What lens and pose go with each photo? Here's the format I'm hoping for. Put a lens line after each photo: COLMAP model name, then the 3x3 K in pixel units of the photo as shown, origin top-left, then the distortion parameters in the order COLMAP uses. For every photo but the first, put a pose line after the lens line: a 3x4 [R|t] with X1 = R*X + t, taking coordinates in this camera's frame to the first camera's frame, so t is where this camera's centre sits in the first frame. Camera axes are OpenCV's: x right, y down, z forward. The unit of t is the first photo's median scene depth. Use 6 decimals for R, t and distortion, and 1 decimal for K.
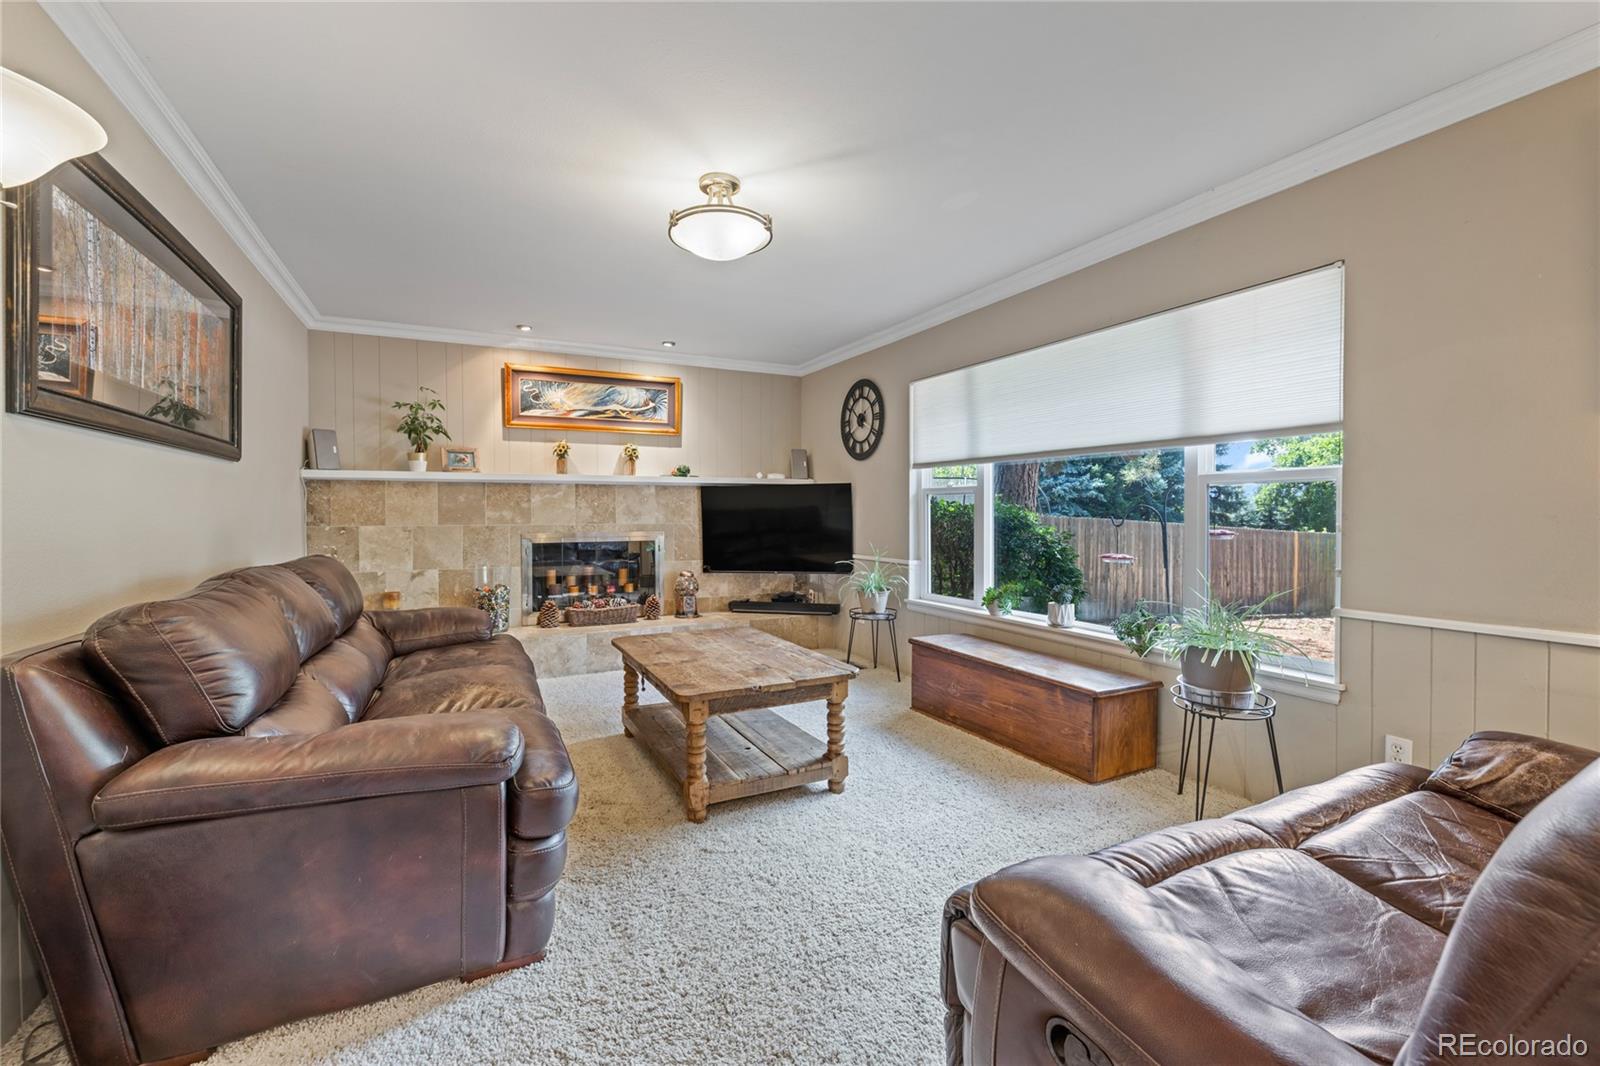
lens RADIAL K [[671.0, 0, 801.2], [0, 671.0, 521.4], [0, 0, 1]] dist [-0.002558, 0.000350]
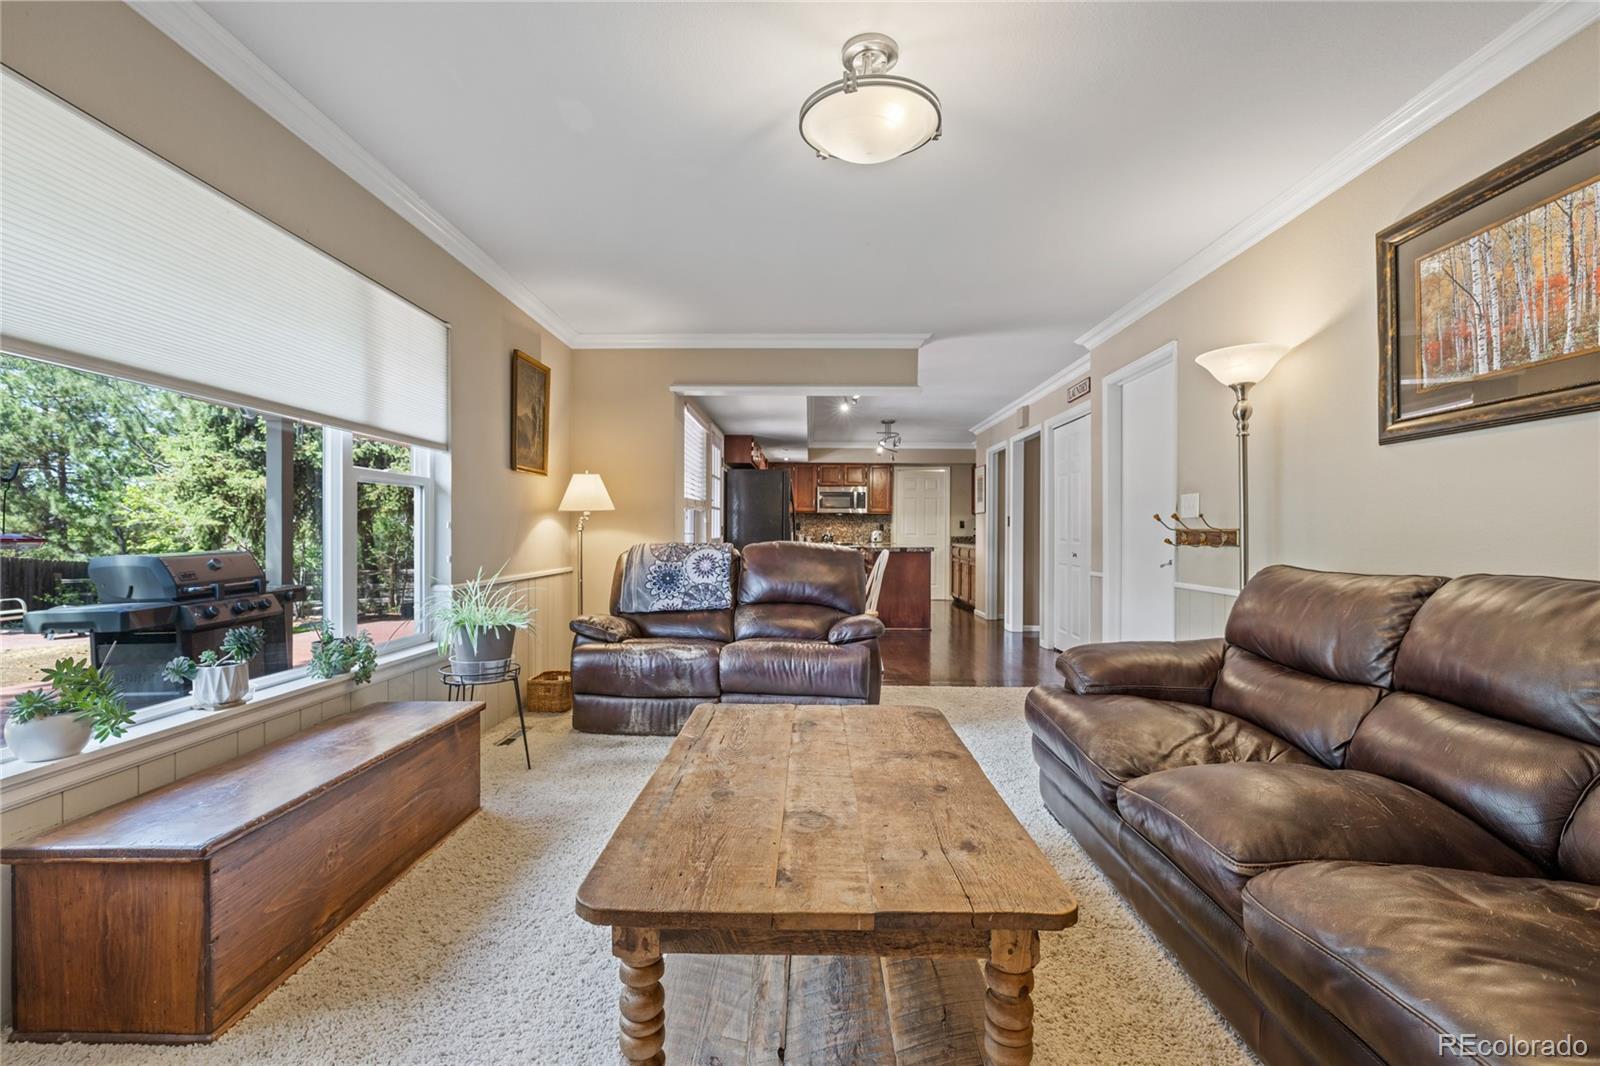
lens RADIAL K [[703.8, 0, 798.7], [0, 703.8, 536.3], [0, 0, 1]] dist [-0.011865, 0.002468]
pose [[-0.885615, -0.004498, 0.464398, -0.226119], [0.004017, 0.999841, 0.017346, 0.005449], [-0.464402, 0.017227, -0.885457, 0.956883]]
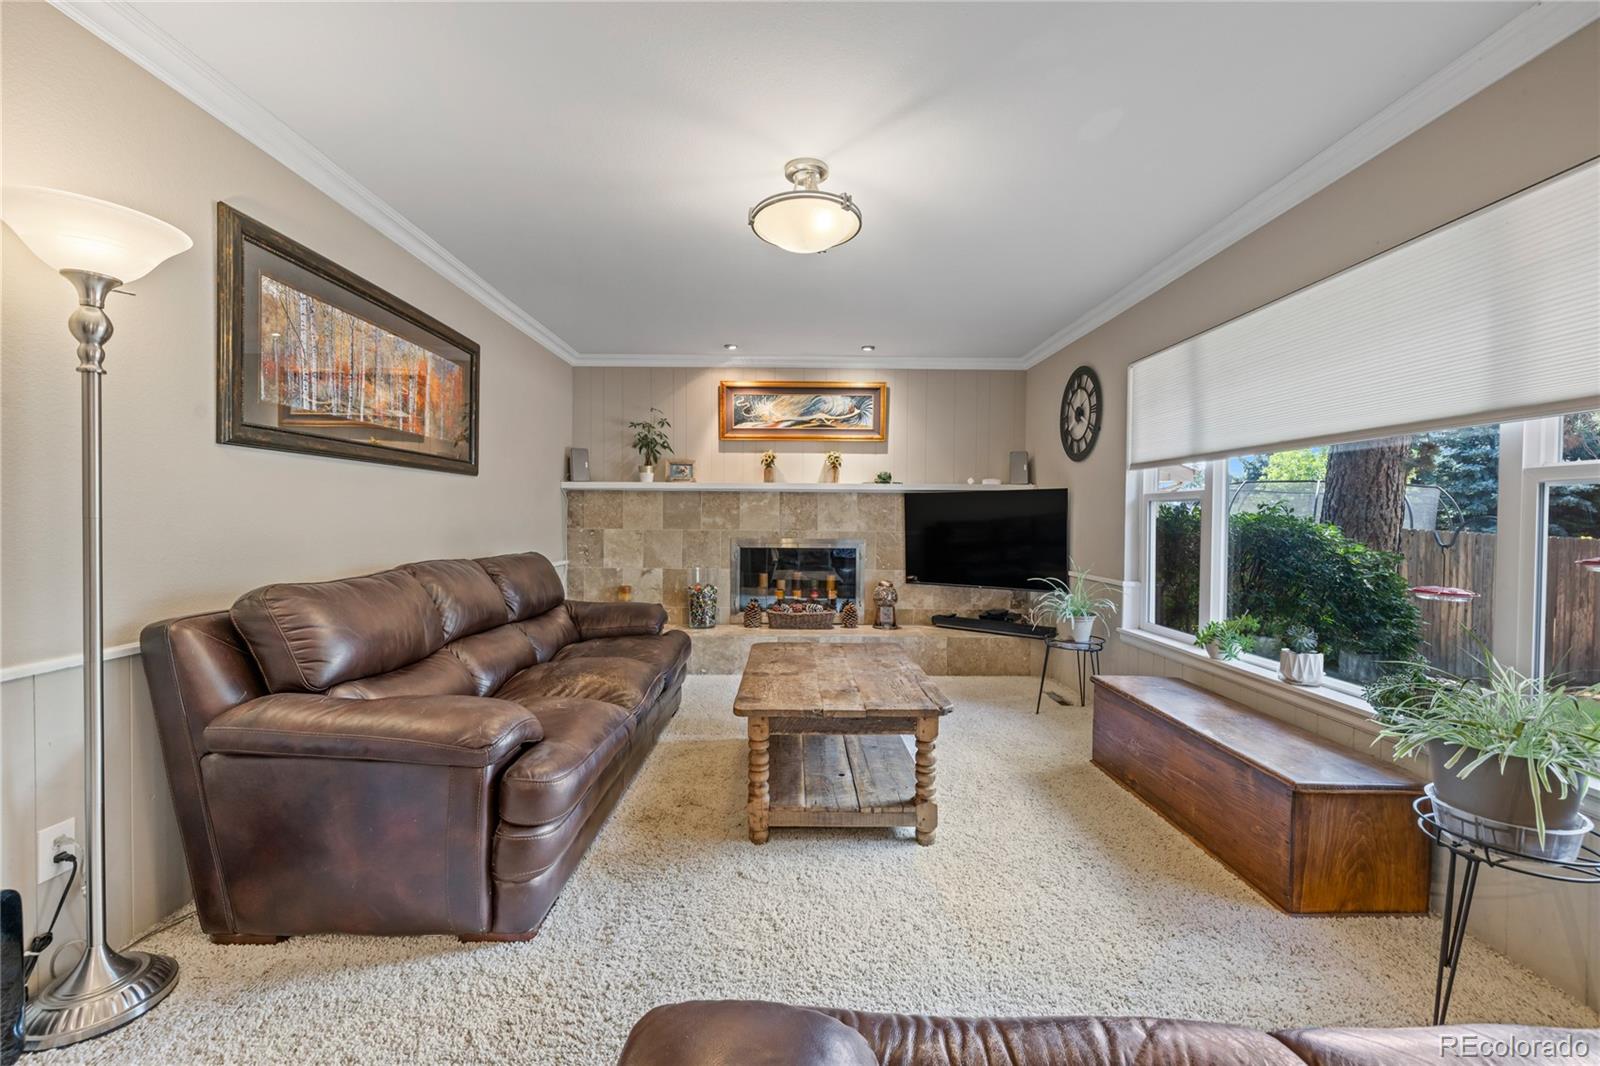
lens RADIAL K [[671.0, 0, 799.9], [0, 671.0, 532.2], [0, 0, 1]] dist [-0.002558, 0.000350]
pose [[0.897247, 0.018070, -0.441159, 0.163597], [-0.016189, 0.999837, 0.008027, -0.002498], [0.441232, -0.000060, 0.897393, 0.086121]]
